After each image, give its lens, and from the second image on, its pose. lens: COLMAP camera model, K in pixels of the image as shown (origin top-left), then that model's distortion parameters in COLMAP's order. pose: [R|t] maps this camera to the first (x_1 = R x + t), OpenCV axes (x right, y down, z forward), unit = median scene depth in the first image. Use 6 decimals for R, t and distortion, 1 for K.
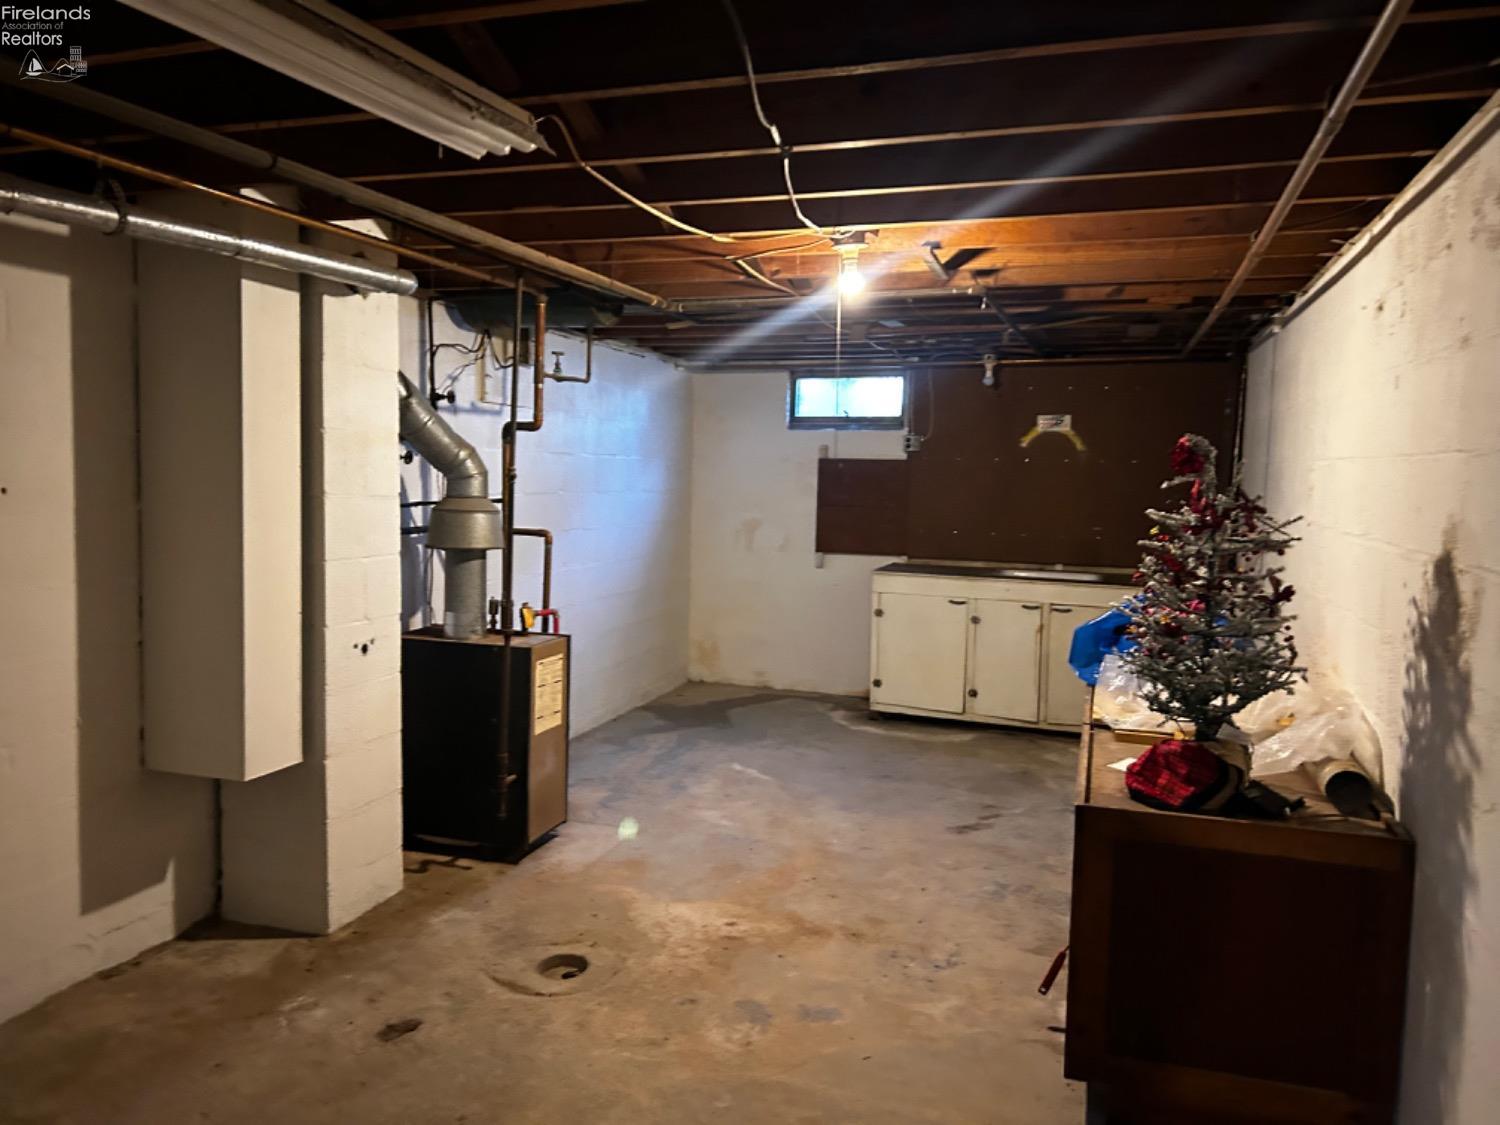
lens RADIAL K [[1126.2, 0, 751.7], [0, 1126.2, 562.8], [0, 0, 1]] dist [0.053790, -0.054886]
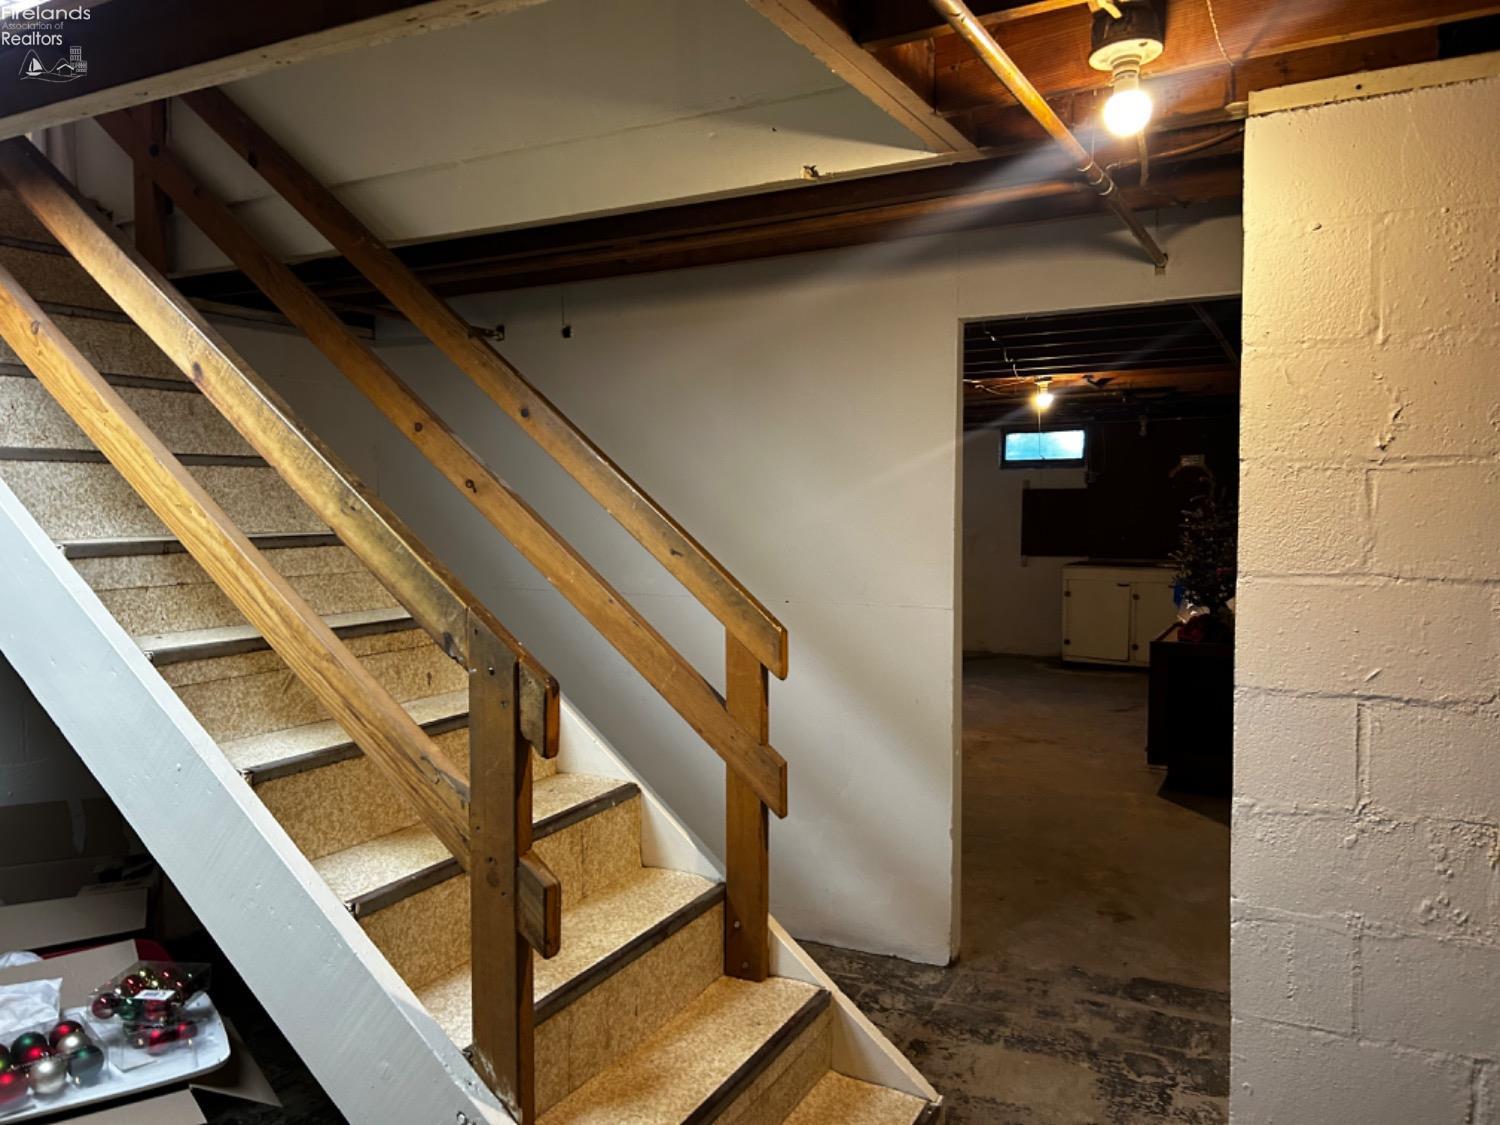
lens RADIAL K [[1126.2, 0, 742.1], [0, 1126.2, 560.6], [0, 0, 1]] dist [0.053790, -0.054886]
pose [[0.984197, -0.012944, -0.176604, -0.041686], [0.007546, 0.999485, -0.031204, 0.043038], [0.176917, 0.029379, 0.983787, -0.504816]]
